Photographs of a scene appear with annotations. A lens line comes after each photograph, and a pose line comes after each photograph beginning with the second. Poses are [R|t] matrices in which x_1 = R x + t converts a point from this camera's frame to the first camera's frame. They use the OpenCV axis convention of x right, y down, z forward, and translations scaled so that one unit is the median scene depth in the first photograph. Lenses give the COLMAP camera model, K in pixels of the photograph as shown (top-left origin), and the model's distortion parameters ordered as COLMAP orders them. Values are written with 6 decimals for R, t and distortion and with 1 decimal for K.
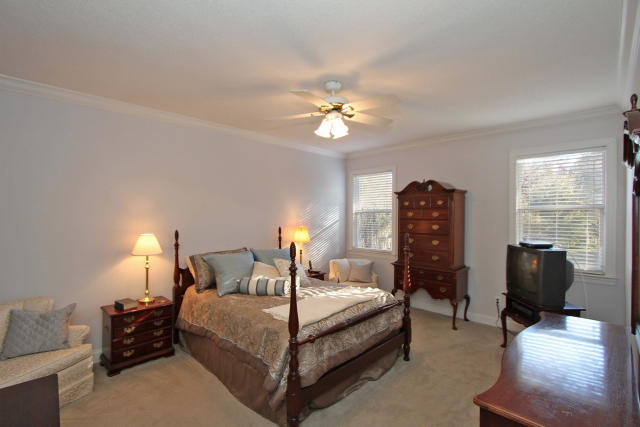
lens RADIAL K [[297.3, 0, 317.3], [0, 297.3, 216.6], [0, 0, 1]] dist [-0.010491, 0.000073]
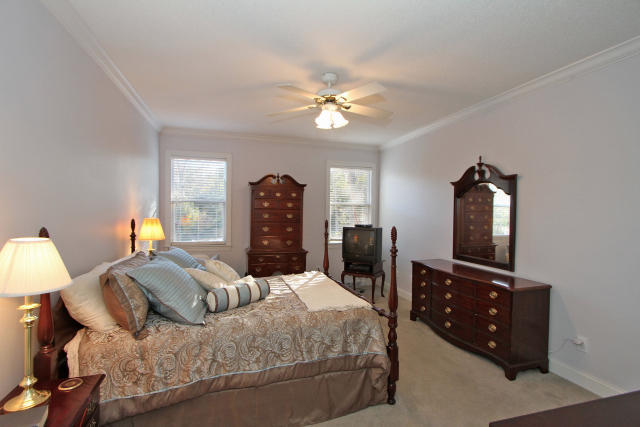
lens RADIAL K [[297.3, 0, 317.3], [0, 297.3, 216.6], [0, 0, 1]] dist [-0.010491, 0.000073]
pose [[0.471008, -0.012638, 0.882039, -0.596364], [-0.008771, 0.999781, 0.019009, 0.014999], [-0.882085, -0.016690, 0.470794, 0.365496]]
